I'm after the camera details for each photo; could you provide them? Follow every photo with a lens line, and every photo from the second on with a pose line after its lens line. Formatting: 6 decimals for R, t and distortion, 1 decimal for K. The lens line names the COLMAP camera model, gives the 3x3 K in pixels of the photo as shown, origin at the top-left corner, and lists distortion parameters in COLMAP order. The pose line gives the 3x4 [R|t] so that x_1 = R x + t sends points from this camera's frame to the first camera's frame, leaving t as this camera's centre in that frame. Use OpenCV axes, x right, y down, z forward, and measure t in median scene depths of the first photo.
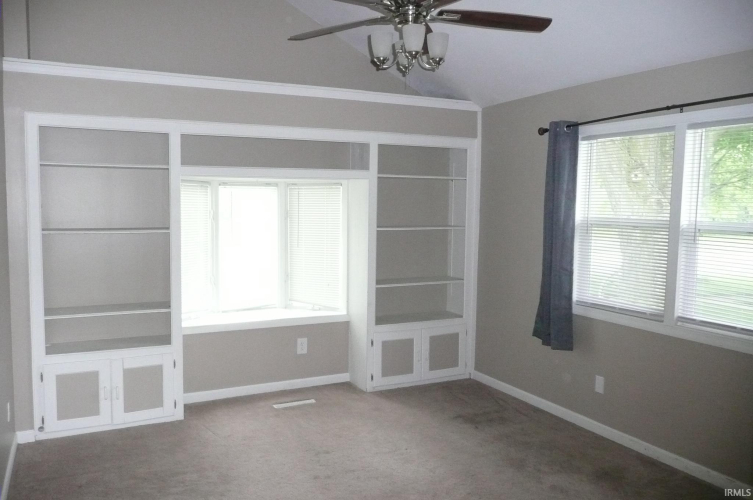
lens RADIAL K [[605.9, 0, 377.4], [0, 605.9, 250.3], [0, 0, 1]] dist [-0.023322, 0.018683]
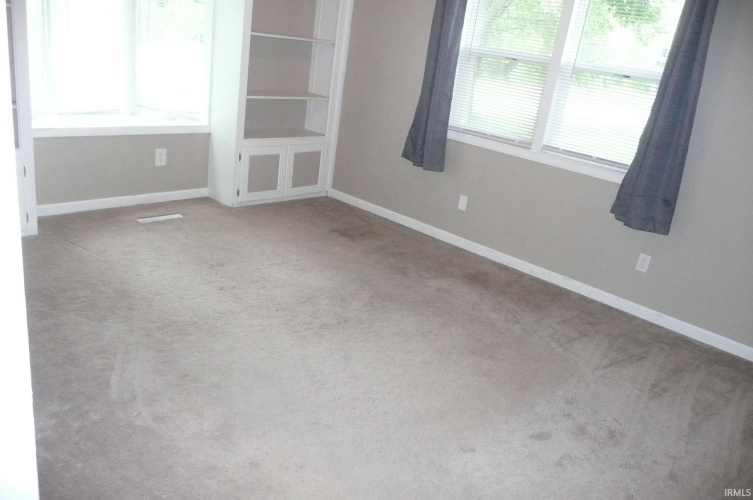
lens RADIAL K [[605.9, 0, 374.8], [0, 605.9, 247.5], [0, 0, 1]] dist [-0.023322, 0.018683]
pose [[0.930018, -0.010434, 0.367367, -0.175841], [-0.093017, 0.960368, 0.262755, 0.020394], [-0.355549, -0.278539, 0.892189, 0.032048]]
